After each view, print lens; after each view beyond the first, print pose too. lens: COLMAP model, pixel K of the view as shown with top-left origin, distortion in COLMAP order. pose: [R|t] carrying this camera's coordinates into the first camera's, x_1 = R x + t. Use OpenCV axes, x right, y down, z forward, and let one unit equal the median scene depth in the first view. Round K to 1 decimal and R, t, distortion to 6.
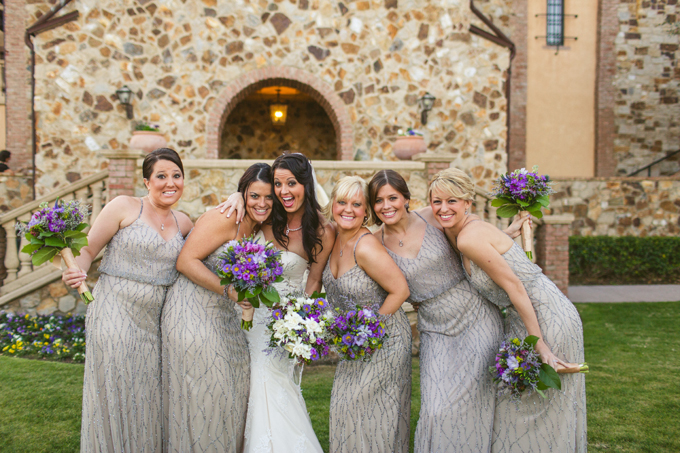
lens RADIAL K [[665.2, 0, 342.4], [0, 665.2, 226.8], [0, 0, 1]] dist [0.021492, 0.000000]
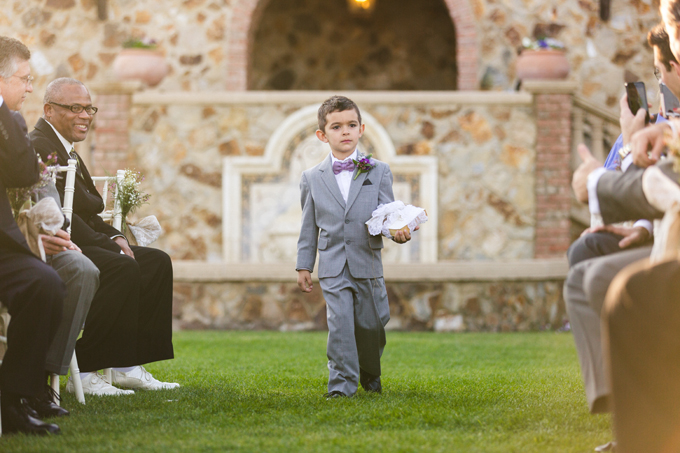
lens RADIAL K [[2551.5, 0, 339.8], [0, 2551.5, 226.5], [0, 0, 1]] dist [-0.144632, 0.000000]
pose [[0.987200, -0.000868, -0.159485, 0.253588], [-0.003814, 0.999571, -0.029045, 0.087444], [0.159442, 0.029281, 0.986773, -1.201737]]
